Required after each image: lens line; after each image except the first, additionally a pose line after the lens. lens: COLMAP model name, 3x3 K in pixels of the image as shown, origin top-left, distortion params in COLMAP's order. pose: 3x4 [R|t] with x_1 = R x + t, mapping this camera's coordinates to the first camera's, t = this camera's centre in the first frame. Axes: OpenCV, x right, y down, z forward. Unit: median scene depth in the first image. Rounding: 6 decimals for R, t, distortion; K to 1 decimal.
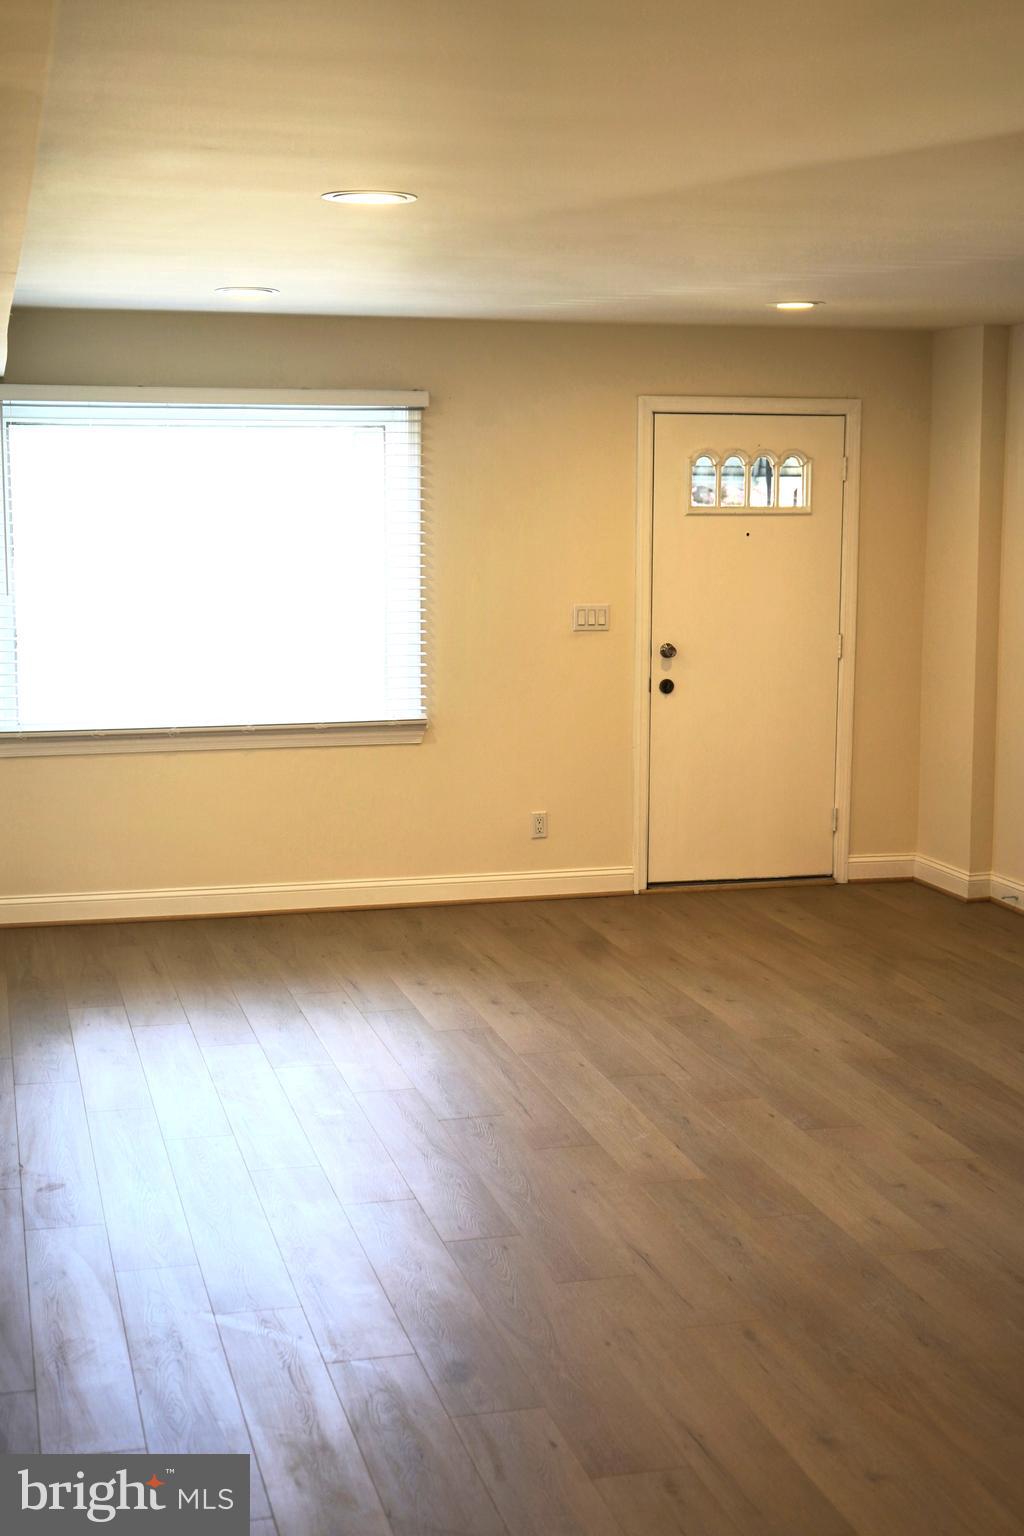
lens RADIAL K [[1989.8, 0, 509.4], [0, 1989.8, 763.7], [0, 0, 1]] dist [-0.016132, 0.000000]
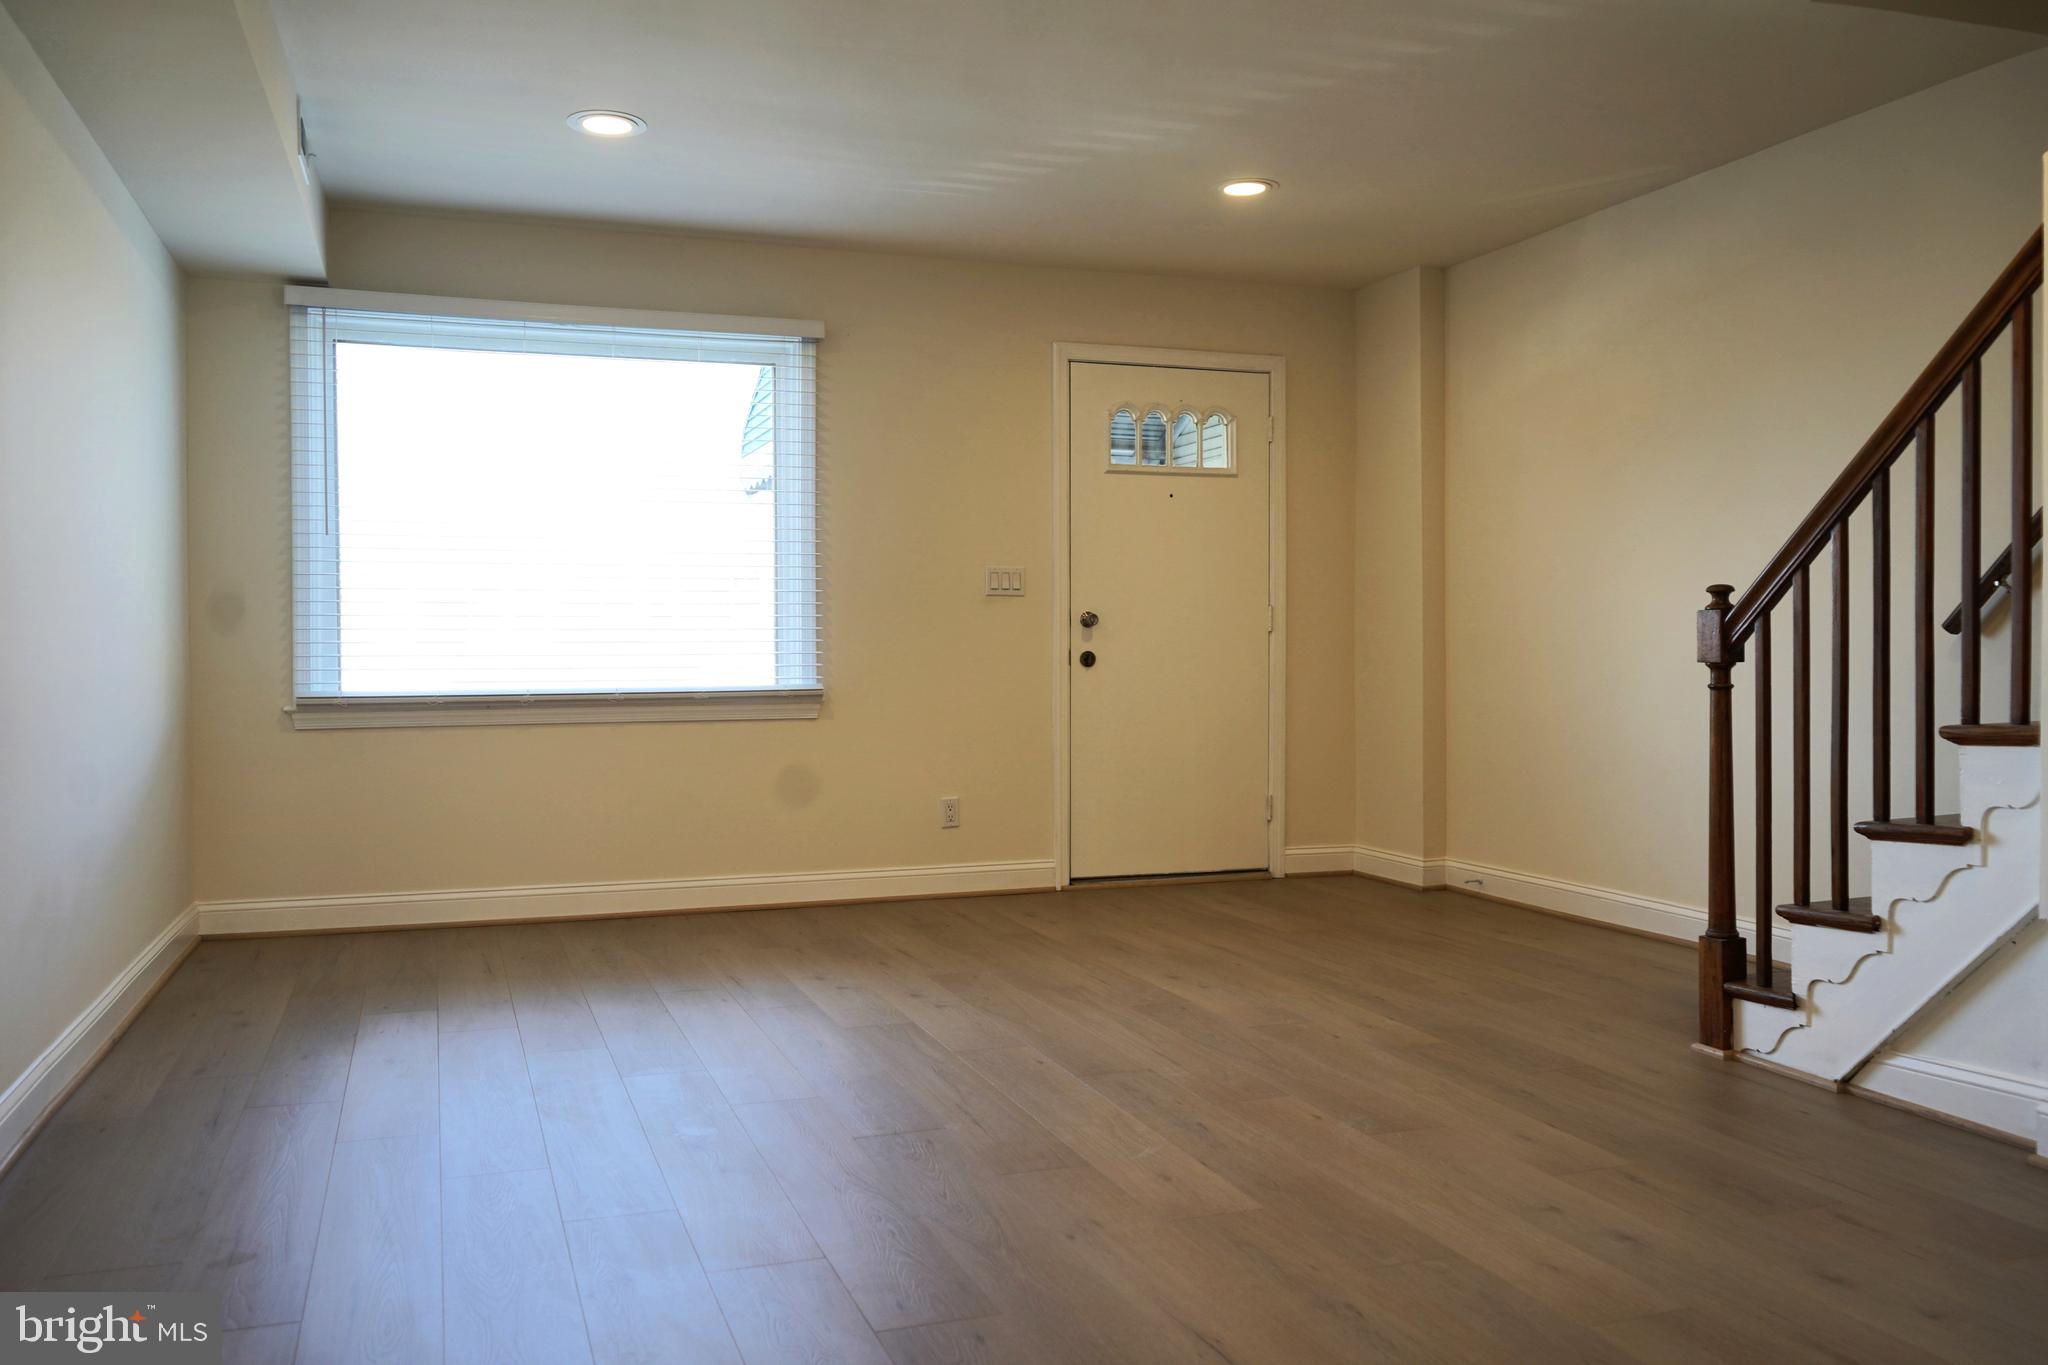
lens RADIAL K [[1614.3, 0, 1016.4], [0, 1614.3, 688.1], [0, 0, 1]] dist [-0.026990, 0.021361]
pose [[0.996254, -0.008003, 0.086099, -0.017772], [0.017780, 0.993392, -0.113388, 0.059701], [-0.084622, 0.114494, 0.989813, 0.285389]]
